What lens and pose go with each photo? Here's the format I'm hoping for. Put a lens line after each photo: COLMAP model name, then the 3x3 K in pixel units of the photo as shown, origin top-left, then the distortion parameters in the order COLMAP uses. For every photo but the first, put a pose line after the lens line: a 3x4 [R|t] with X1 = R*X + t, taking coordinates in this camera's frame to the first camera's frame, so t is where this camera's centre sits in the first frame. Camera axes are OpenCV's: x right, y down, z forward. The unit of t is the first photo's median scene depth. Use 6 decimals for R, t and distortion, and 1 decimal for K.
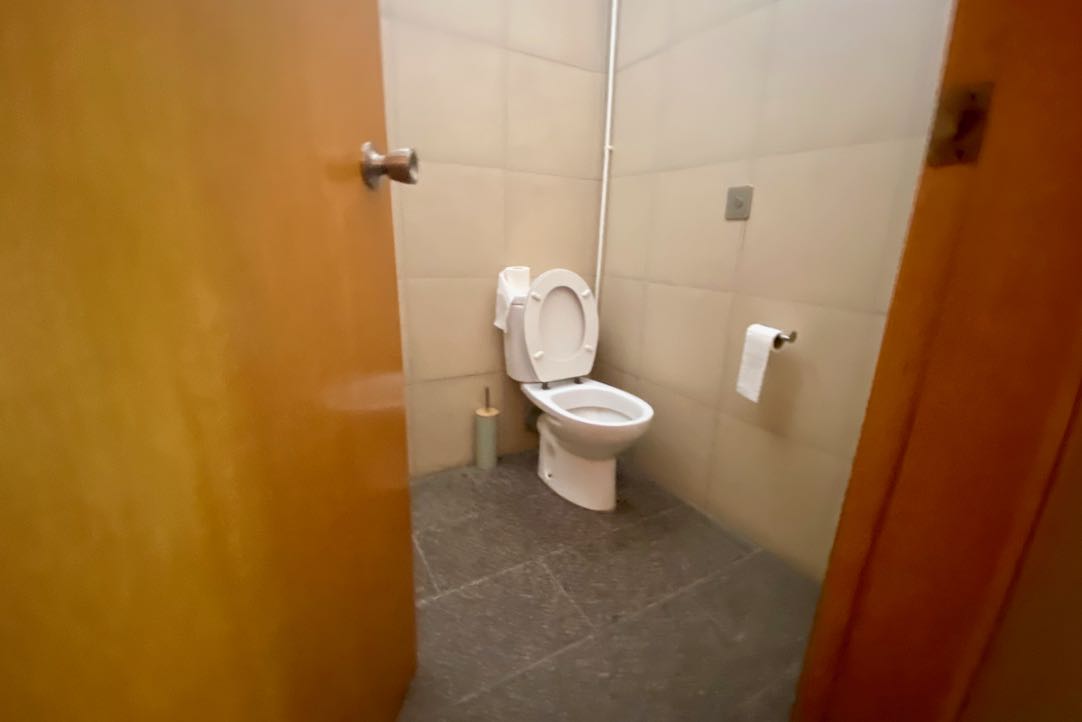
lens RADIAL K [[444.0, 0, 541.0], [0, 444.0, 361.0], [0, 0, 1]] dist [0.024666, -0.025581]
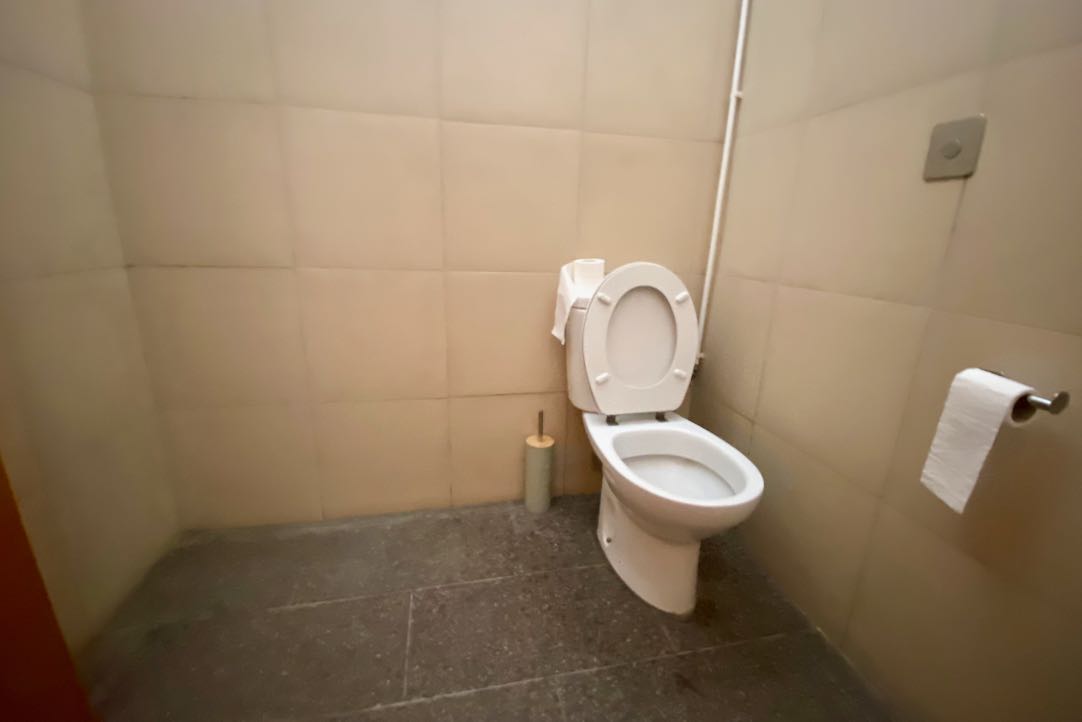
lens RADIAL K [[444.0, 0, 541.0], [0, 444.0, 361.0], [0, 0, 1]] dist [0.024666, -0.025581]
pose [[0.951748, 0.083554, -0.295289, 0.114639], [-0.084510, 0.996377, 0.009546, -0.041029], [0.295016, 0.015870, 0.955360, 0.268442]]
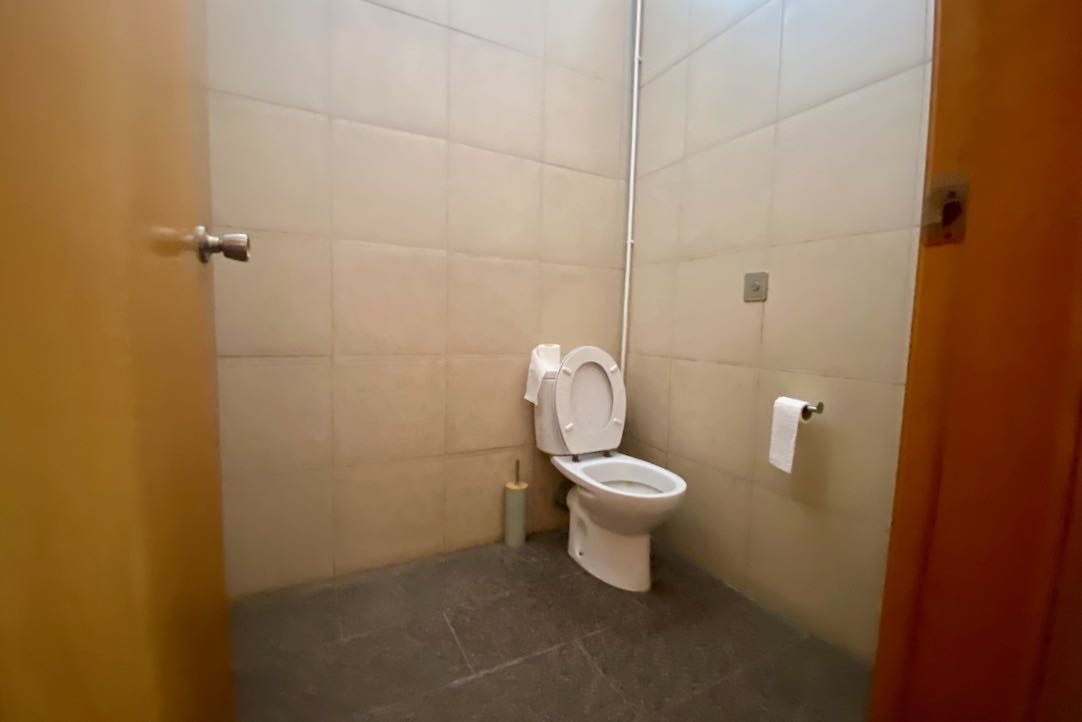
lens RADIAL K [[444.0, 0, 541.0], [0, 444.0, 361.0], [0, 0, 1]] dist [0.024666, -0.025581]
pose [[0.999433, 0.001490, -0.033623, -0.037842], [-0.007672, 0.982802, -0.184505, 0.026180], [0.032770, 0.184659, 0.982256, -0.047452]]
